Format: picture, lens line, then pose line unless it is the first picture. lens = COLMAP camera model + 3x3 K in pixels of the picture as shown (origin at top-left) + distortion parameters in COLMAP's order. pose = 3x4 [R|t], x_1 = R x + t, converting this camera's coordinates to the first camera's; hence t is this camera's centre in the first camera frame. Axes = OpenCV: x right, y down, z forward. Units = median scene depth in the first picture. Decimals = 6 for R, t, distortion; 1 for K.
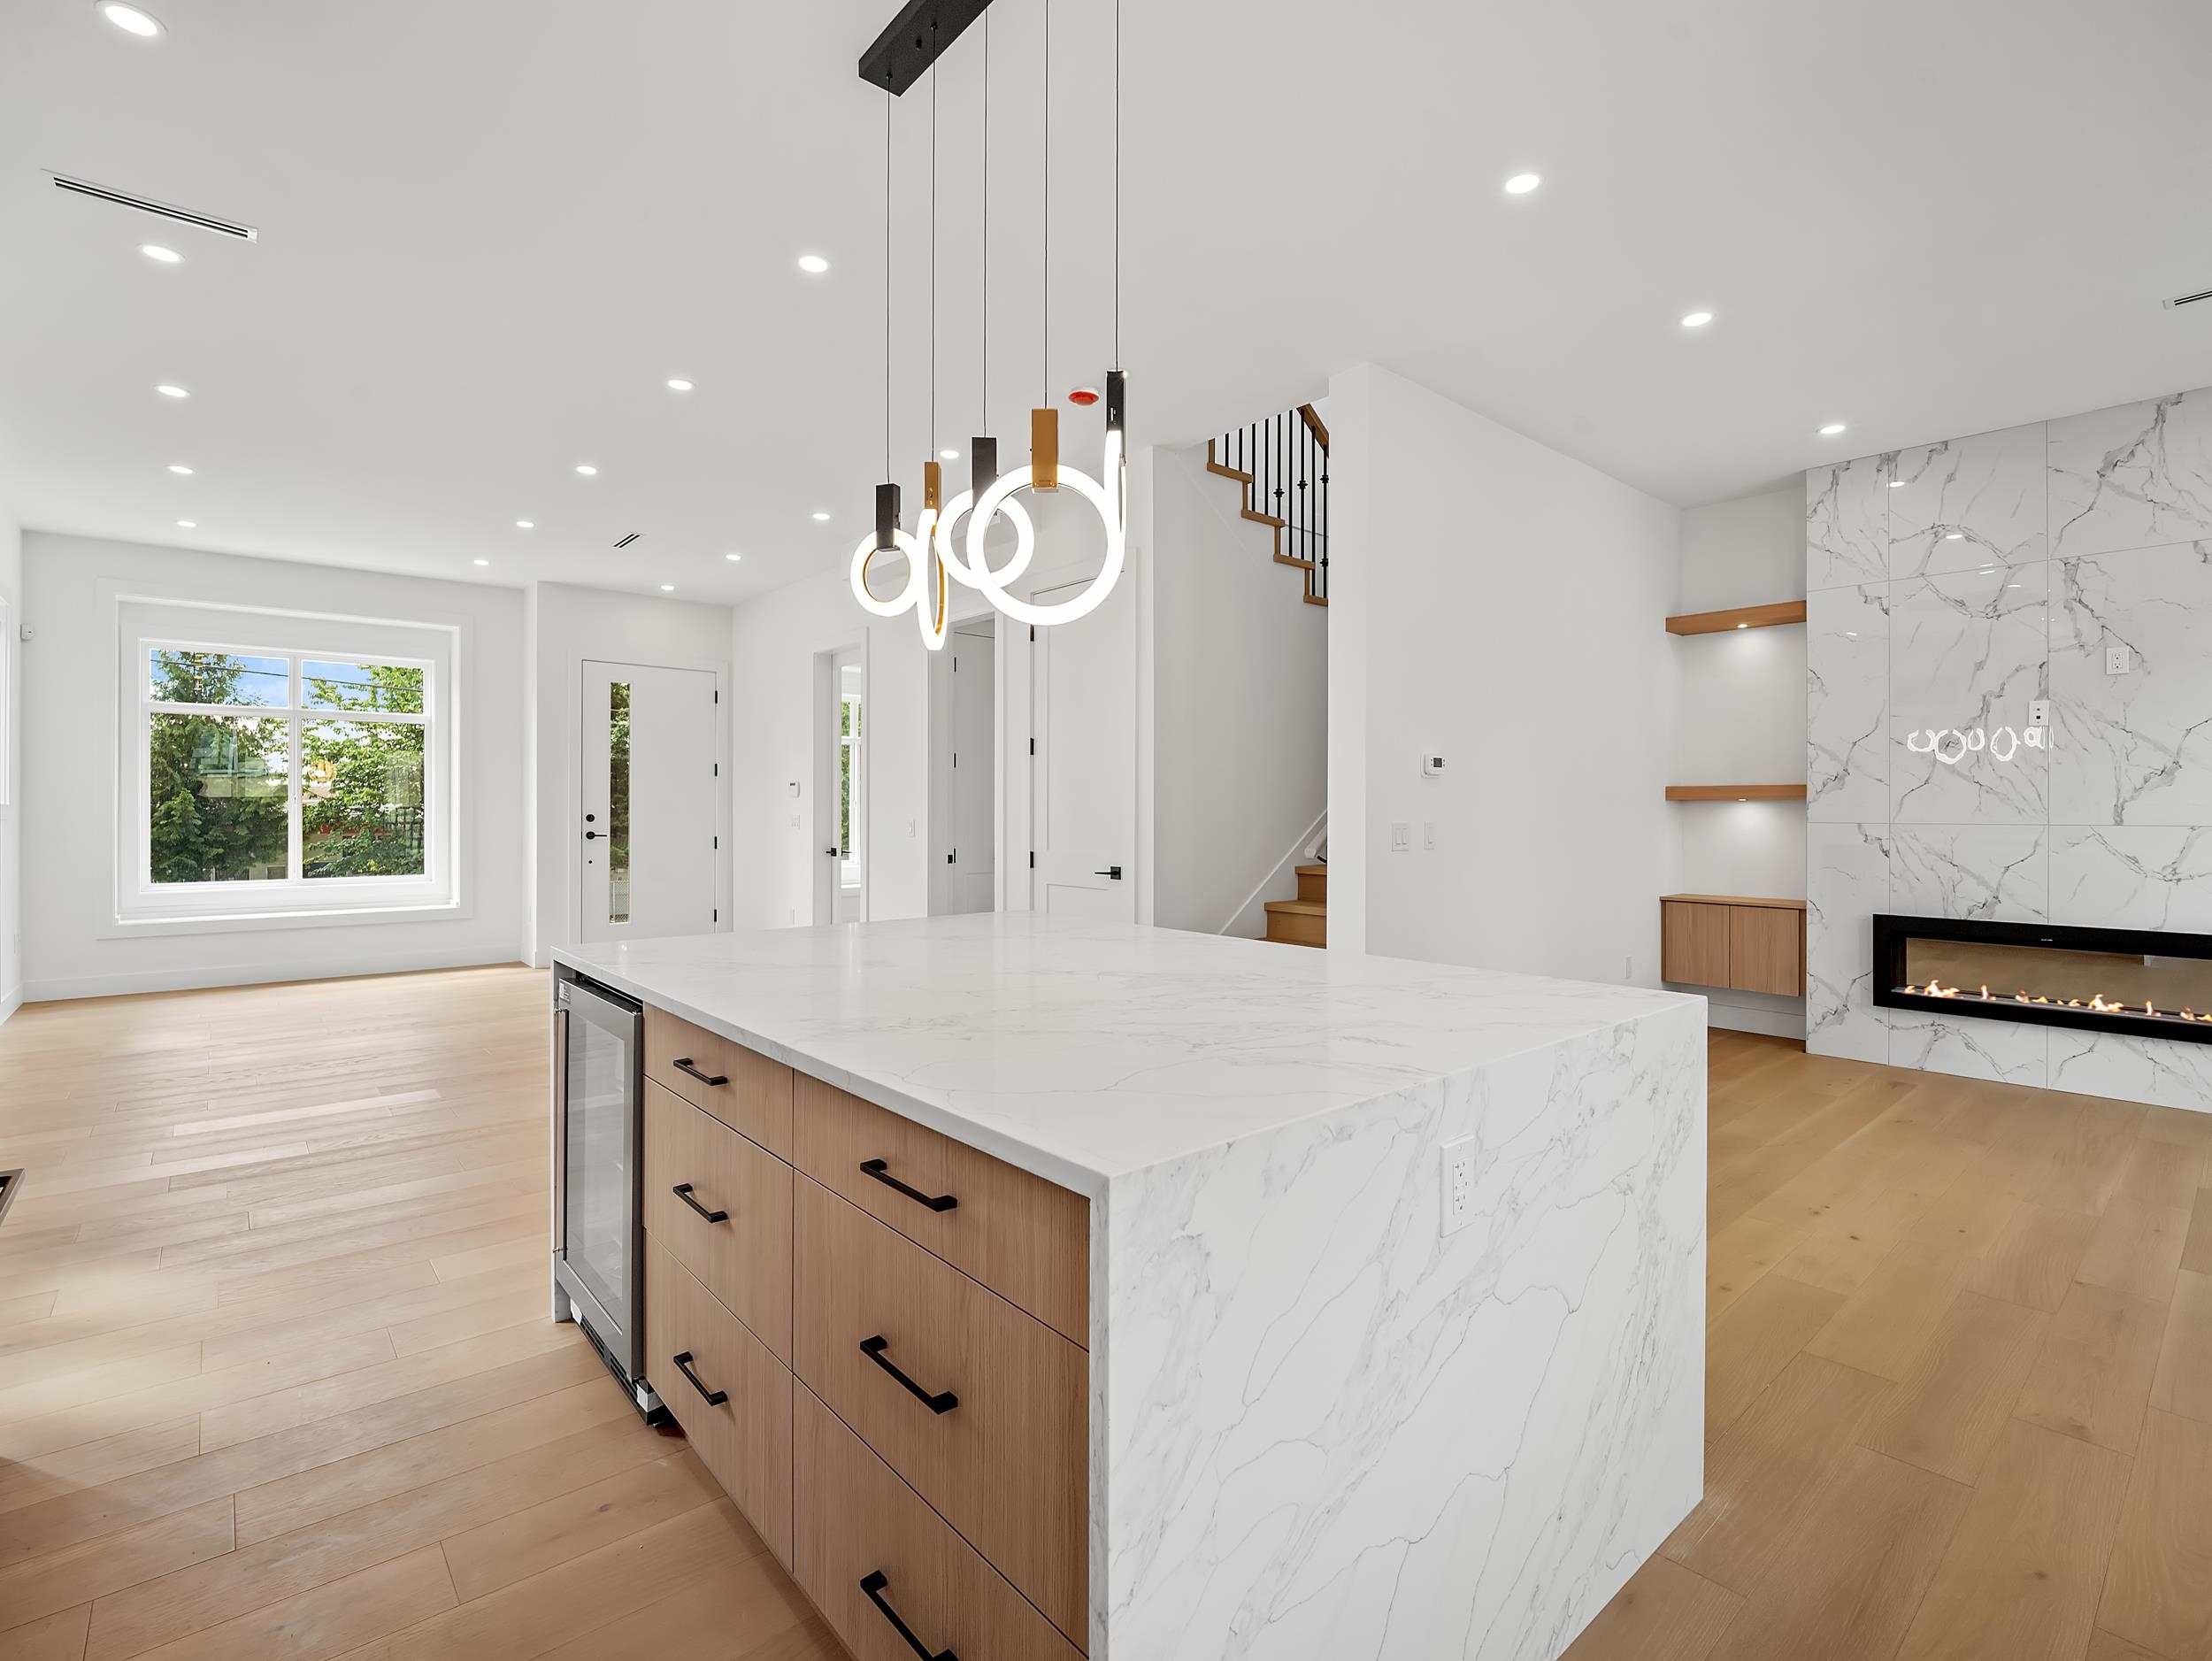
lens RADIAL K [[1049.0, 0, 1106.8], [0, 1049.0, 800.2], [0, 0, 1]] dist [-0.037484, 0.010266]
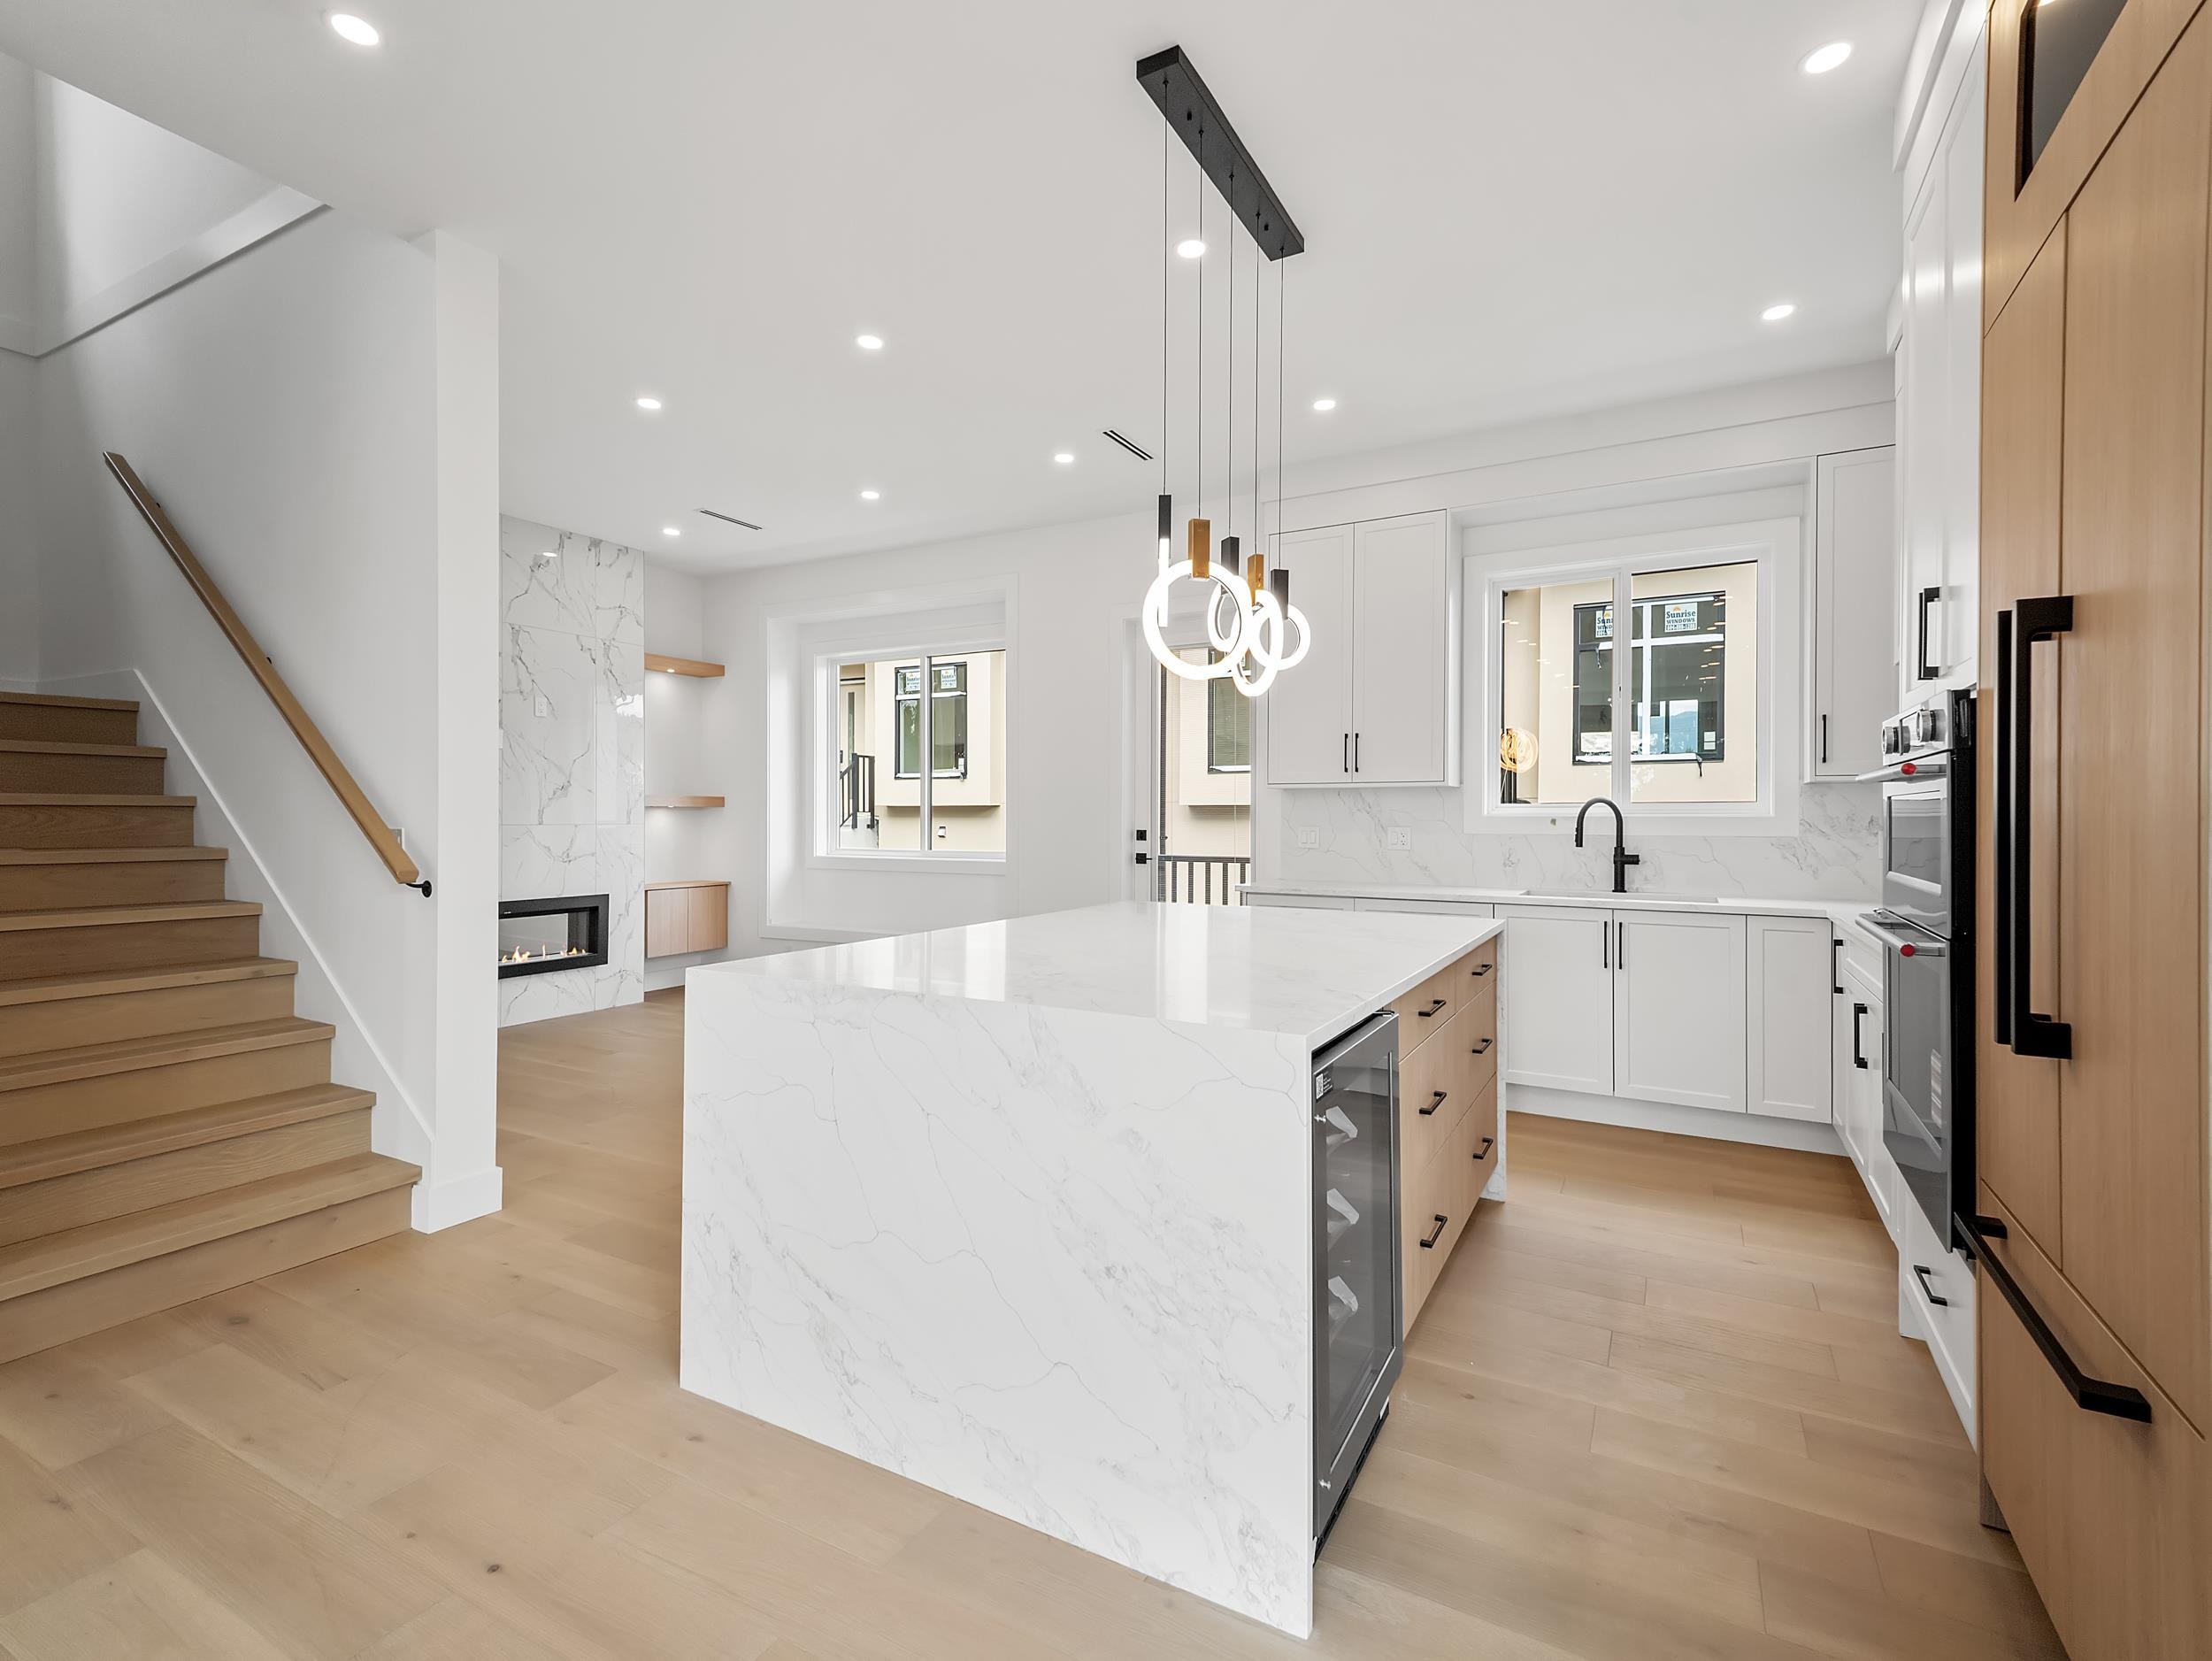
lens RADIAL K [[1049.0, 0, 1106.8], [0, 1049.0, 800.2], [0, 0, 1]] dist [-0.037484, 0.010266]
pose [[-0.343945, 0.009933, 0.938937, -0.554853], [-0.011040, 0.999832, -0.014621, 0.002907], [-0.938925, -0.015395, -0.343778, 0.687577]]
